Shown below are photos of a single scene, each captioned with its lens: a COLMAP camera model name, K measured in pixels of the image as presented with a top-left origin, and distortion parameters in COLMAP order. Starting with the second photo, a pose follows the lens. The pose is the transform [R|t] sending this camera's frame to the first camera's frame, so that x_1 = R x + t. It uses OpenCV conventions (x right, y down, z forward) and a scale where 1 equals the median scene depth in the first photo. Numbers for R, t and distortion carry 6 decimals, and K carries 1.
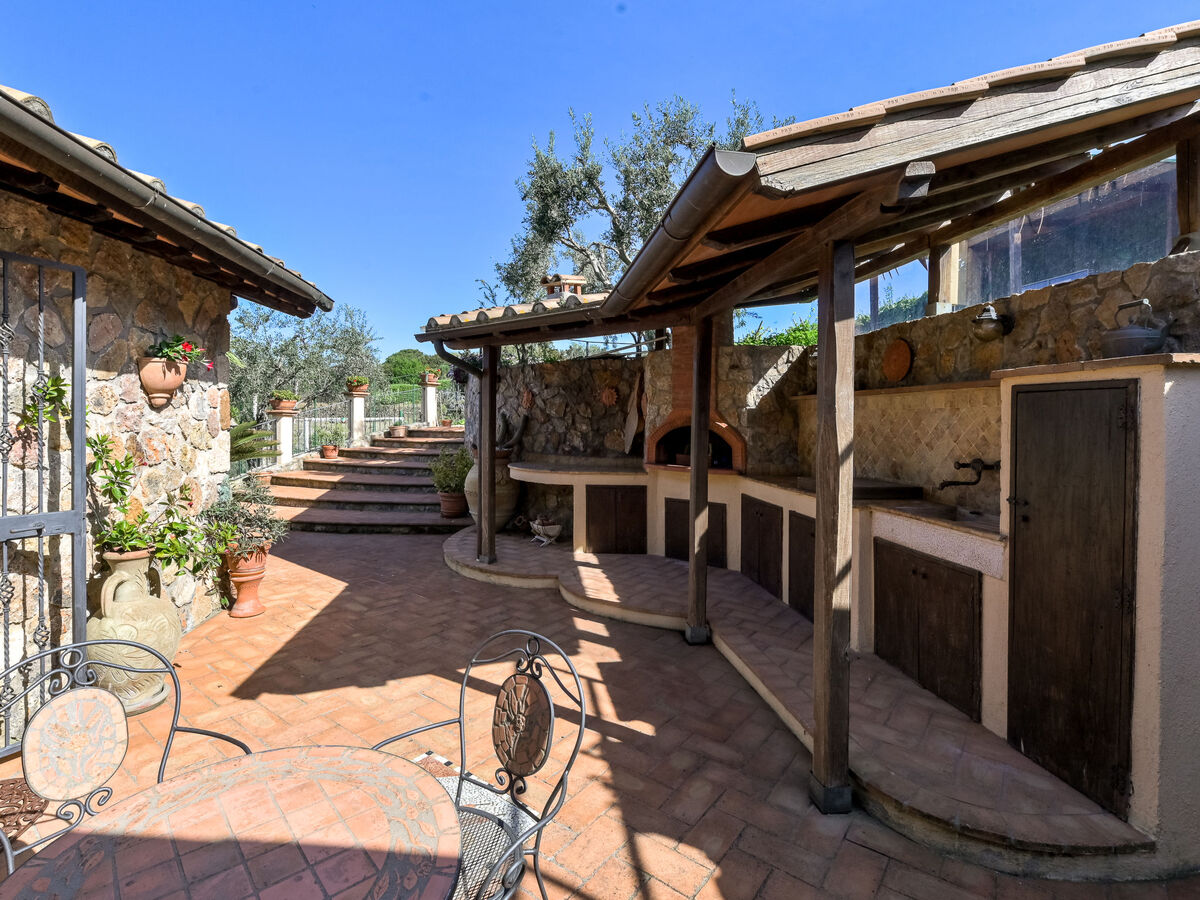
lens RADIAL K [[789.2, 0, 600.5], [0, 789.2, 448.7], [0, 0, 1]] dist [0.021310, -0.005331]
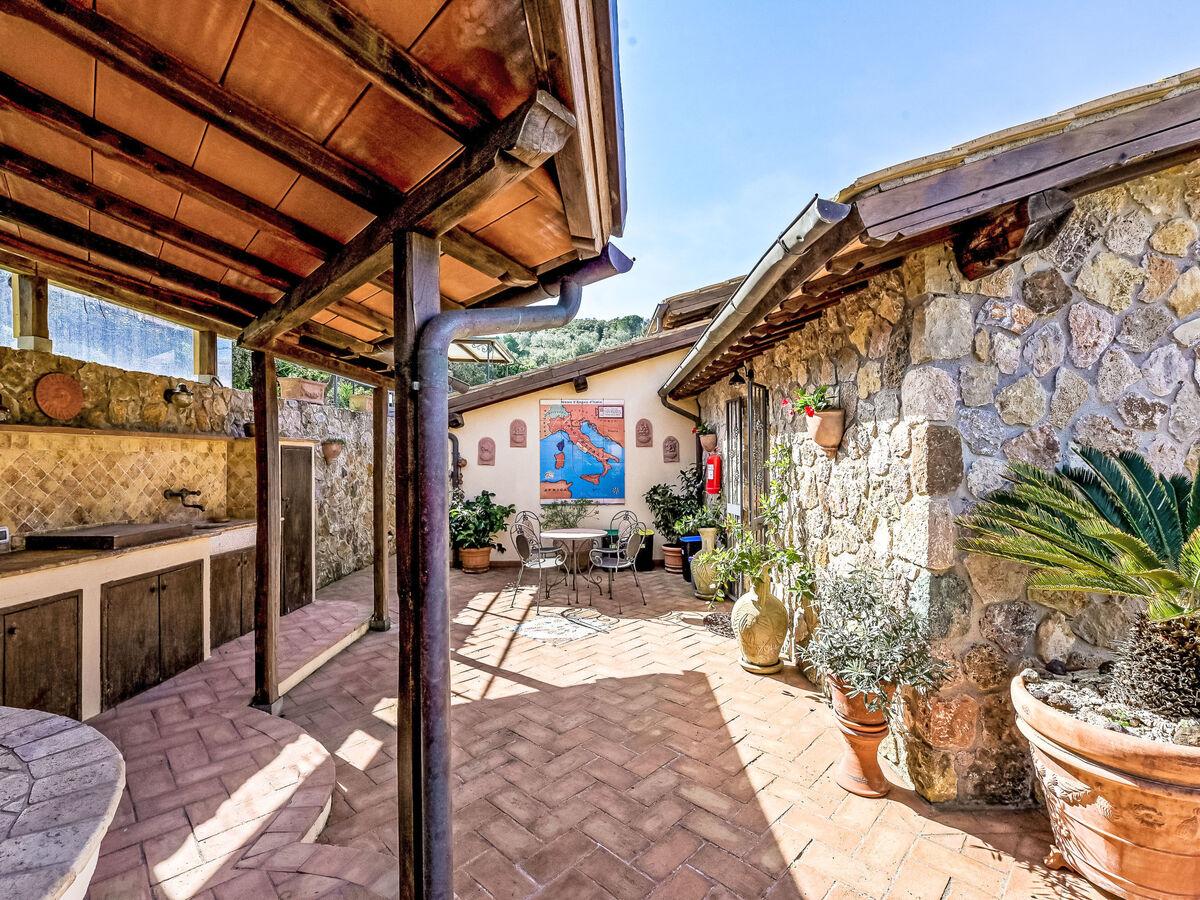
lens RADIAL K [[789.2, 0, 599.3], [0, 789.2, 448.1], [0, 0, 1]] dist [0.021310, -0.005331]
pose [[-0.992726, -0.016535, 0.119257, -0.363065], [-0.013535, 0.999572, 0.025920, -0.088759], [-0.119635, 0.024117, -0.992525, 1.927674]]
